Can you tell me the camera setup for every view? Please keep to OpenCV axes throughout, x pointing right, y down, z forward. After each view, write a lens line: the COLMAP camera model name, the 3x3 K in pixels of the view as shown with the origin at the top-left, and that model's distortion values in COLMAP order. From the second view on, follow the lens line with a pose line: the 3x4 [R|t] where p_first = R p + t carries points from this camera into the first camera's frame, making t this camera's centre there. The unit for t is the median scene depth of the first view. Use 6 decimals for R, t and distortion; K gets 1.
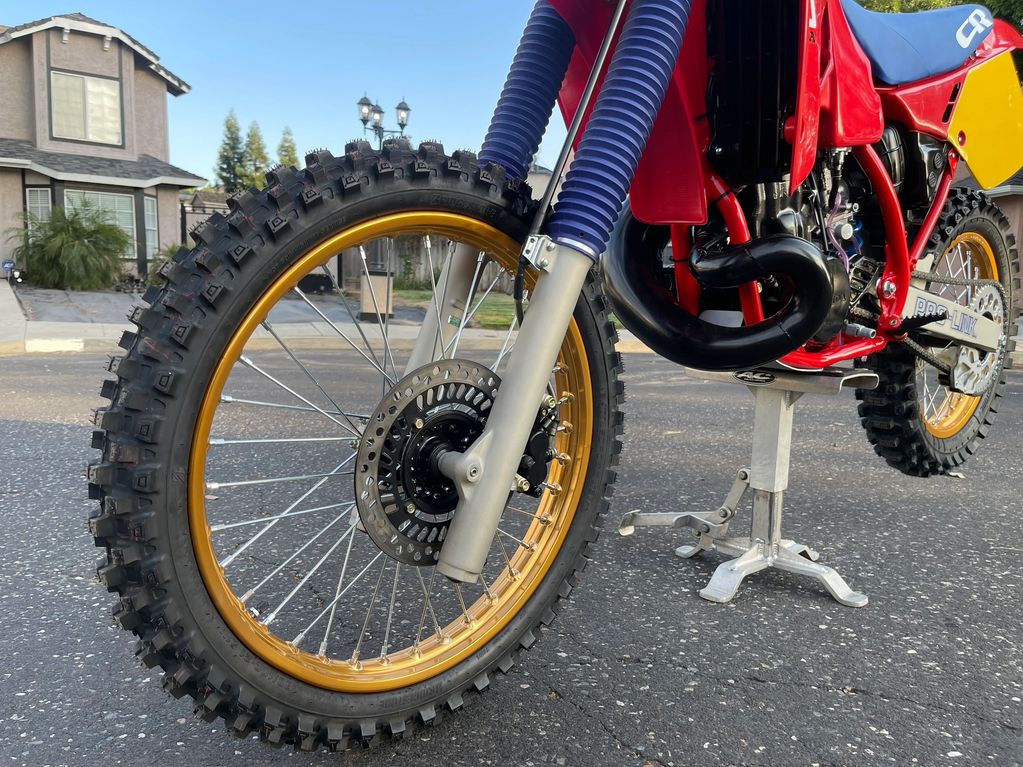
lens RADIAL K [[784.2, 0, 511.5], [0, 784.2, 383.5], [0, 0, 1]] dist [0.083699, -0.135662]
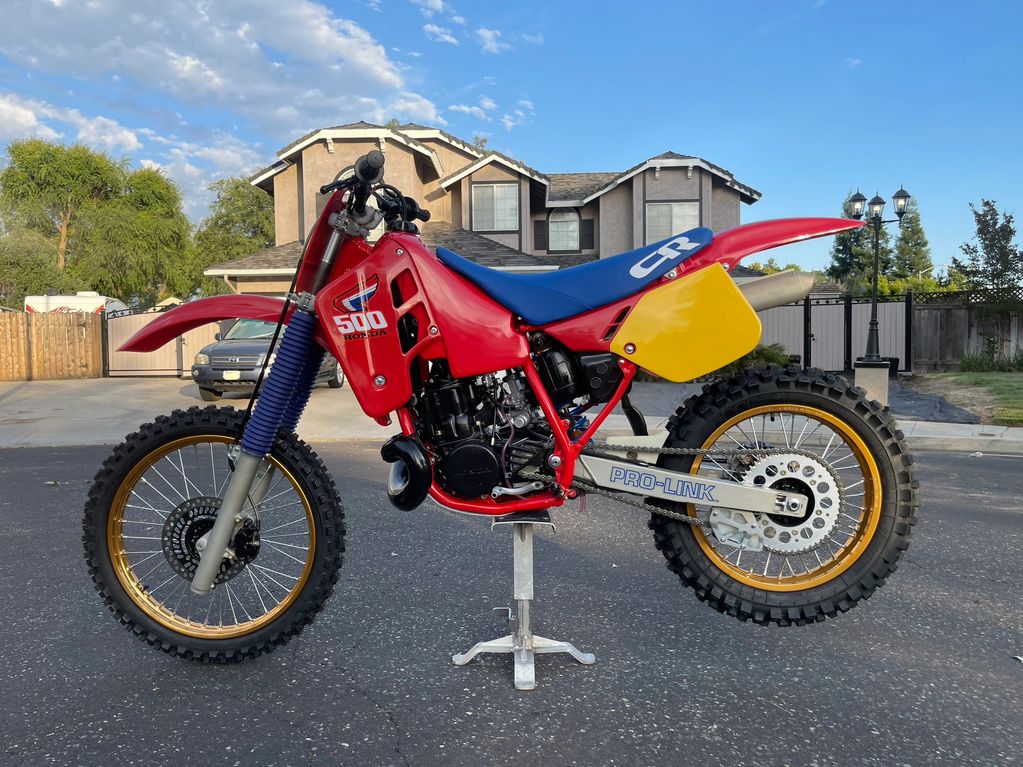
lens RADIAL K [[784.2, 0, 511.5], [0, 784.2, 383.5], [0, 0, 1]] dist [0.083699, -0.135662]
pose [[0.720052, -0.010825, -0.693836, 0.135679], [-0.055379, 0.995793, -0.073008, -0.014923], [0.691707, 0.090993, 0.716423, -0.005865]]
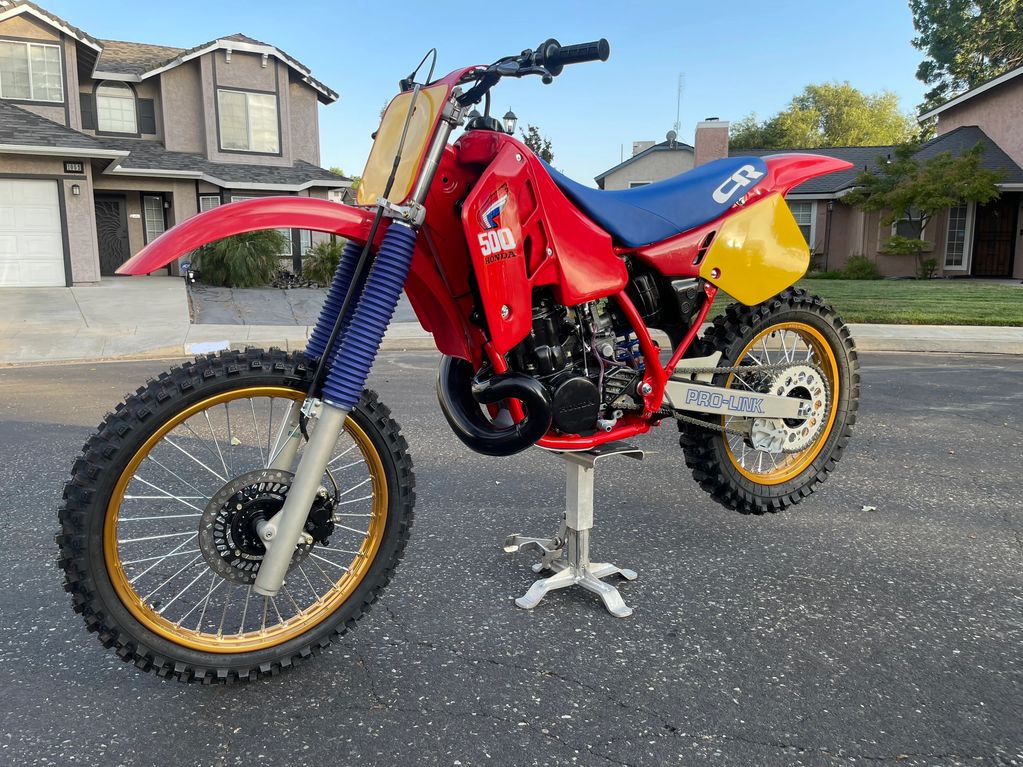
lens RADIAL K [[783.8, 0, 512.0], [0, 783.8, 376.6], [0, 0, 1]] dist [0.067792, -0.105376]
pose [[0.981654, 0.003971, -0.190629, 0.049415], [0.000756, 0.999694, 0.024720, -0.017183], [0.190669, -0.024411, 0.981351, -0.037982]]
